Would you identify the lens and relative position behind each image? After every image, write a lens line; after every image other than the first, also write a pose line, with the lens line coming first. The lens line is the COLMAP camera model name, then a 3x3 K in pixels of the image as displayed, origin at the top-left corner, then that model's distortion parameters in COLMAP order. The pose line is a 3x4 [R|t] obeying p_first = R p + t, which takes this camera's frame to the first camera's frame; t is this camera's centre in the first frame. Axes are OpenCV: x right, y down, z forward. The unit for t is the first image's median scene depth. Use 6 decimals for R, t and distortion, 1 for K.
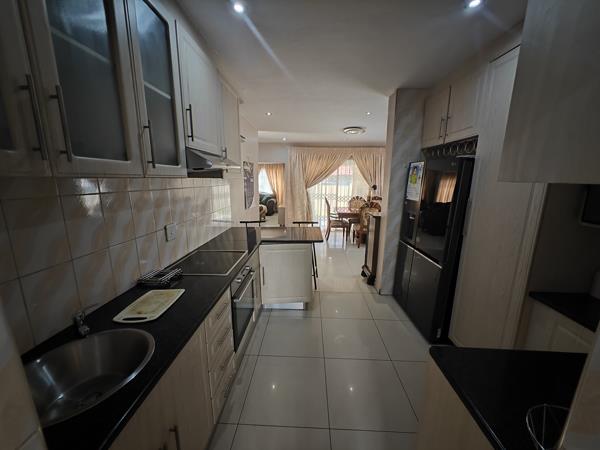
lens RADIAL K [[227.1, 0, 301.5], [0, 227.1, 222.4], [0, 0, 1]] dist [-0.000669, -0.000310]
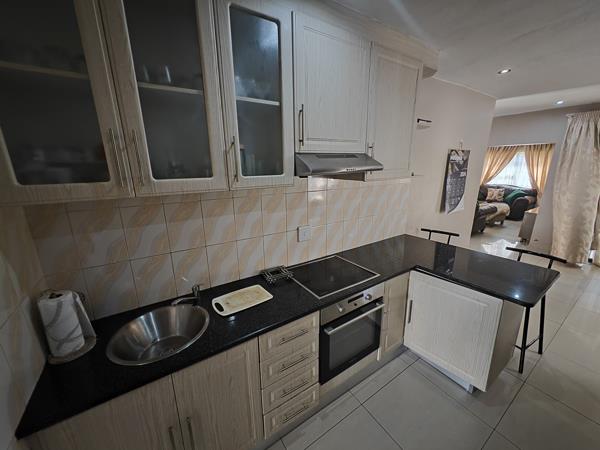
lens RADIAL K [[227.1, 0, 301.5], [0, 227.1, 222.4], [0, 0, 1]] dist [-0.000669, -0.000310]
pose [[0.576973, 0.184992, -0.795538, 0.244349], [-0.137562, 0.982108, 0.128608, -0.144364], [0.805096, 0.035232, 0.592097, 0.392747]]
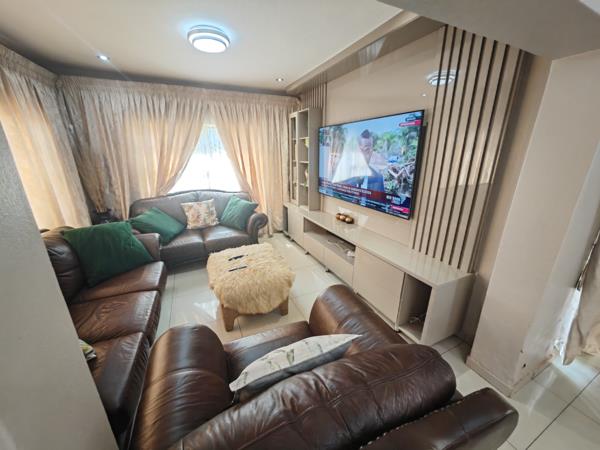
lens RADIAL K [[227.1, 0, 301.5], [0, 227.1, 222.4], [0, 0, 1]] dist [-0.000669, -0.000310]
pose [[0.894383, -0.148040, 0.422094, -1.476783], [0.098401, 0.985645, 0.137189, -0.834638], [-0.436344, -0.081164, 0.896112, 4.304433]]
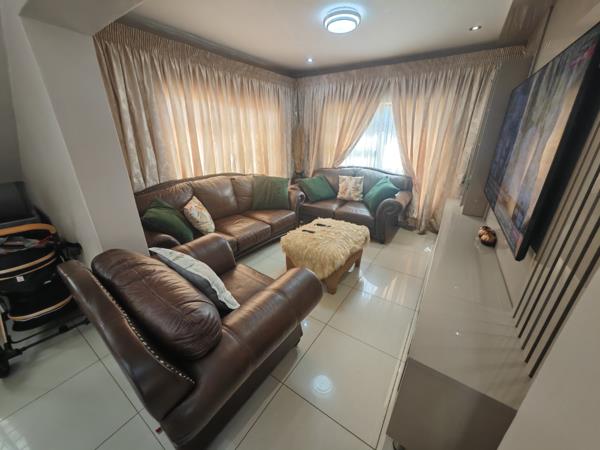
lens RADIAL K [[227.1, 0, 301.5], [0, 227.1, 222.4], [0, 0, 1]] dist [-0.000669, -0.000310]
pose [[0.854066, 0.184036, -0.486520, -0.544193], [-0.091637, 0.973925, 0.207541, -0.804668], [0.512028, -0.132671, 0.848661, 4.300422]]
